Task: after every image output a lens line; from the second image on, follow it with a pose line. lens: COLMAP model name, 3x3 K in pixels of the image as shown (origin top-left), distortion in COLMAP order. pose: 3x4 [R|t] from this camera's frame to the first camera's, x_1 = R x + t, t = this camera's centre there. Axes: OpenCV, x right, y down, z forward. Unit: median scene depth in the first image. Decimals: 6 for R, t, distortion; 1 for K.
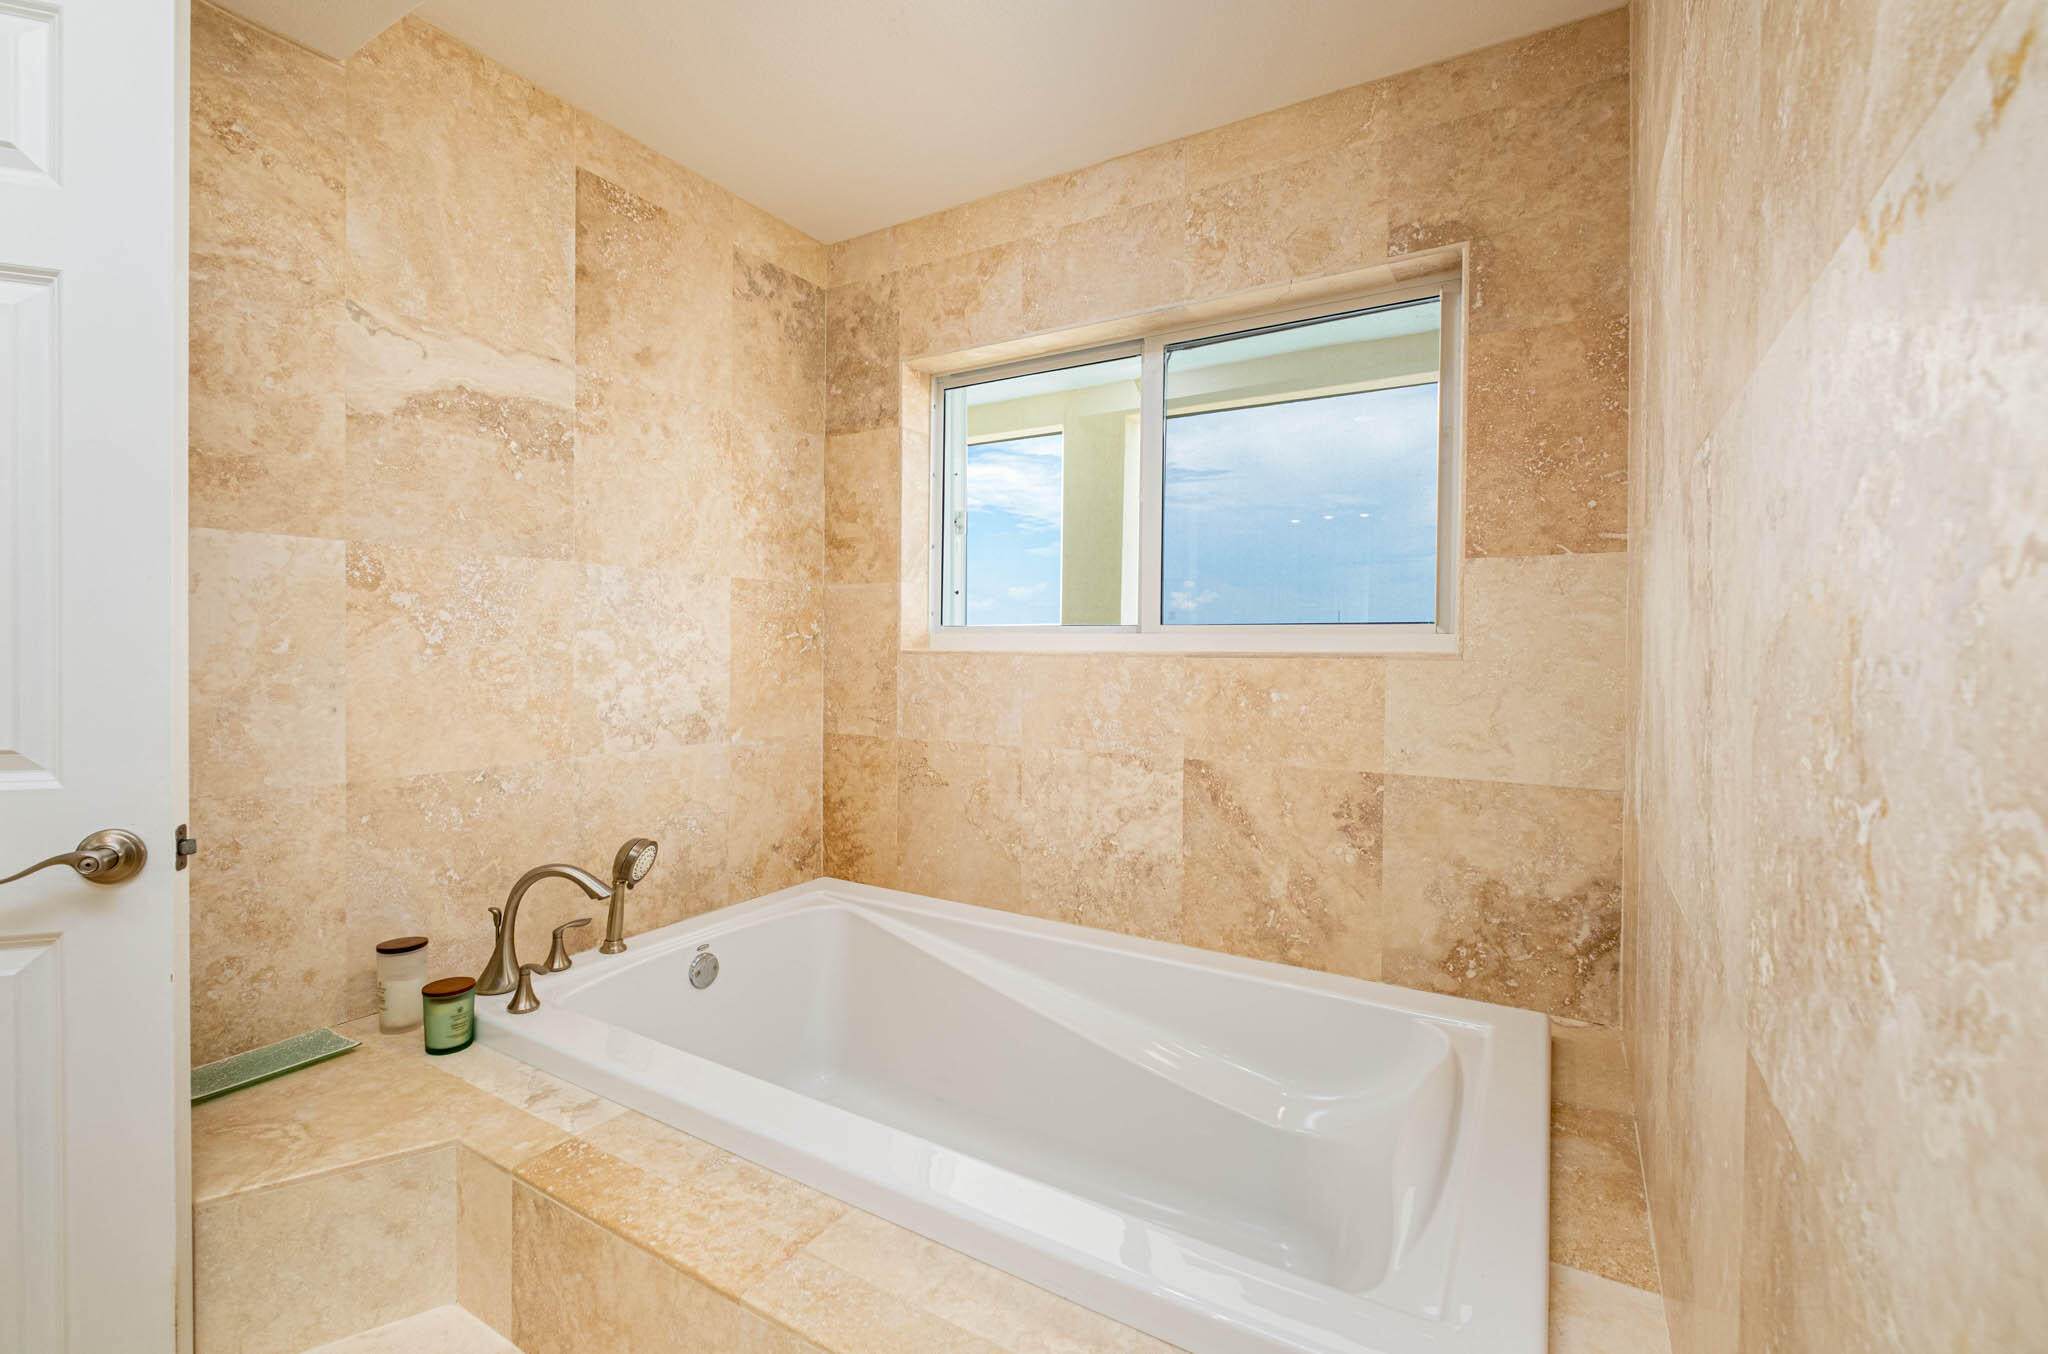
lens RADIAL K [[892.6, 0, 1023.5], [0, 892.6, 667.2], [0, 0, 1]] dist [-0.002225, -0.001243]
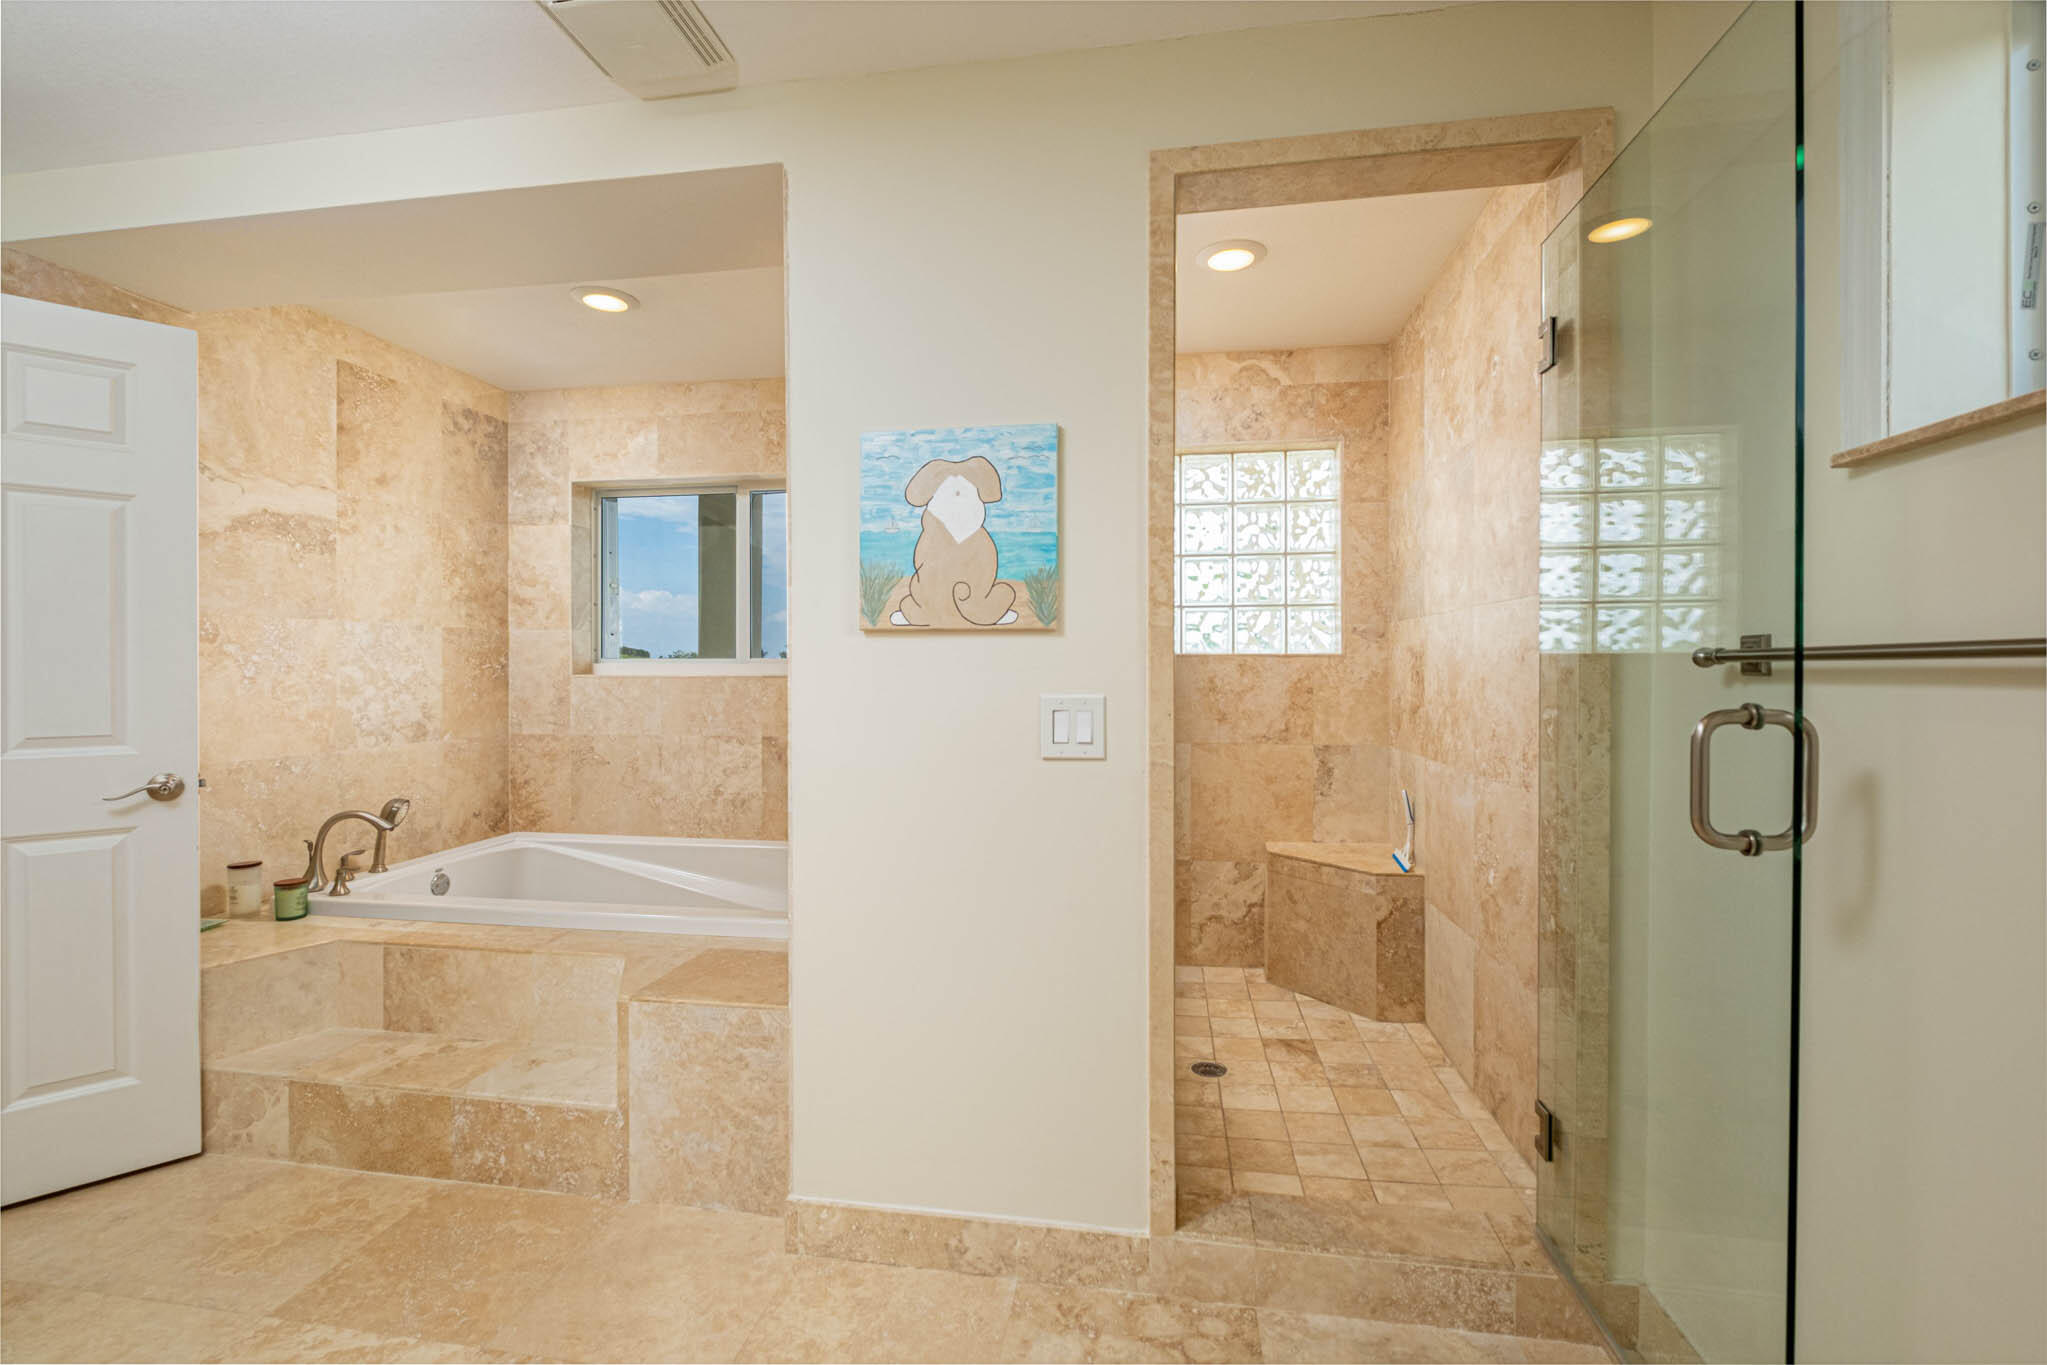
lens RADIAL K [[892.2, 0, 1029.6], [0, 892.2, 670.6], [0, 0, 1]] dist [-0.002225, -0.001243]
pose [[0.926629, -0.012129, 0.375780, 0.011767], [0.017959, 0.999767, -0.012016, 0.005142], [-0.375547, 0.017883, 0.926631, -0.781293]]
